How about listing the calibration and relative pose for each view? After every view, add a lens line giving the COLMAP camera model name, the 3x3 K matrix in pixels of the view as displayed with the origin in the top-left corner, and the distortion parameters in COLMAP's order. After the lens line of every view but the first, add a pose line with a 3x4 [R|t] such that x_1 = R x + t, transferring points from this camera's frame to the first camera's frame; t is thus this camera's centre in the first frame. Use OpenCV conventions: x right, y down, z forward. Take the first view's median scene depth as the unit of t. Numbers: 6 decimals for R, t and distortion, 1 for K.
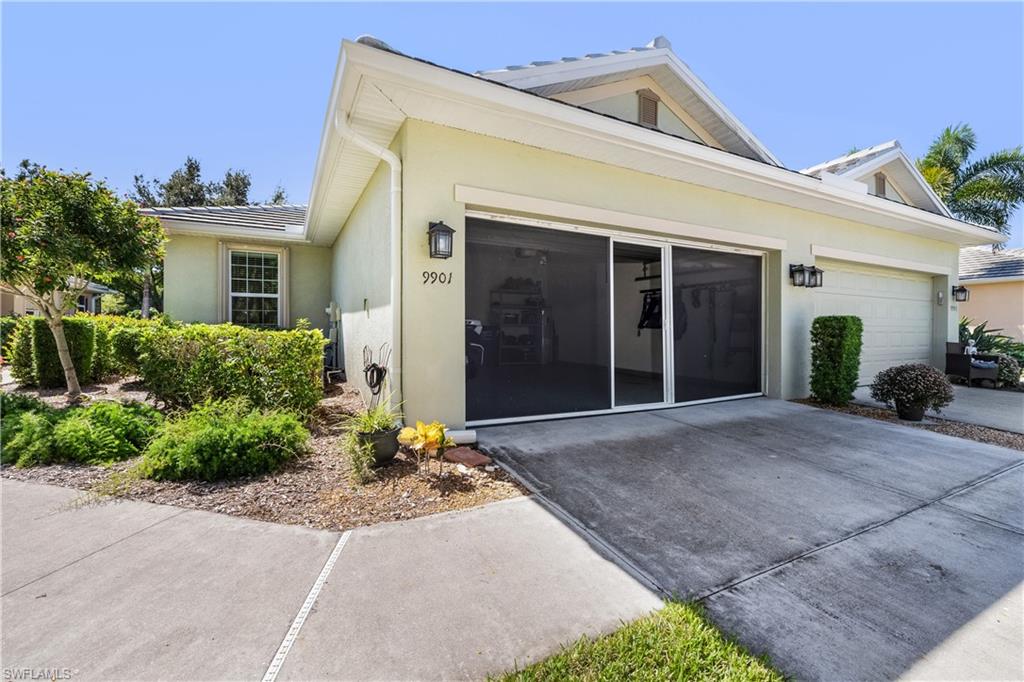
lens RADIAL K [[438.9, 0, 509.1], [0, 438.9, 338.4], [0, 0, 1]] dist [-0.003037, 0.000624]
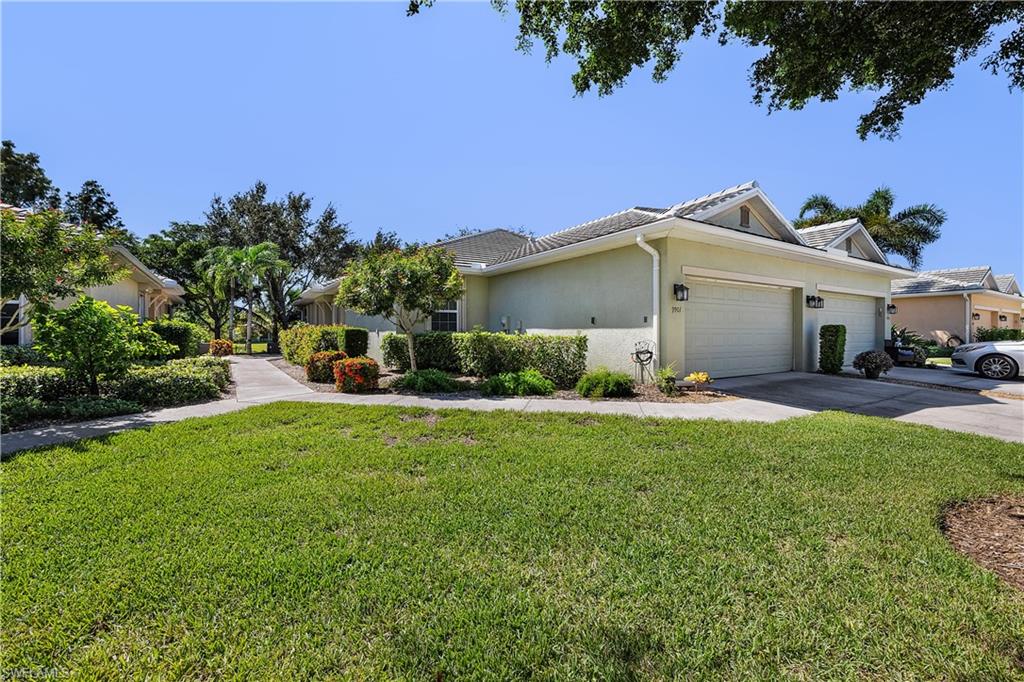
lens RADIAL K [[438.9, 0, 514.3], [0, 438.9, 344.0], [0, 0, 1]] dist [-0.003037, 0.000624]
pose [[0.994956, -0.008728, 0.099928, -0.557849], [0.008218, 0.999951, 0.005516, 0.005465], [-0.099971, -0.004667, 0.994979, -0.503457]]
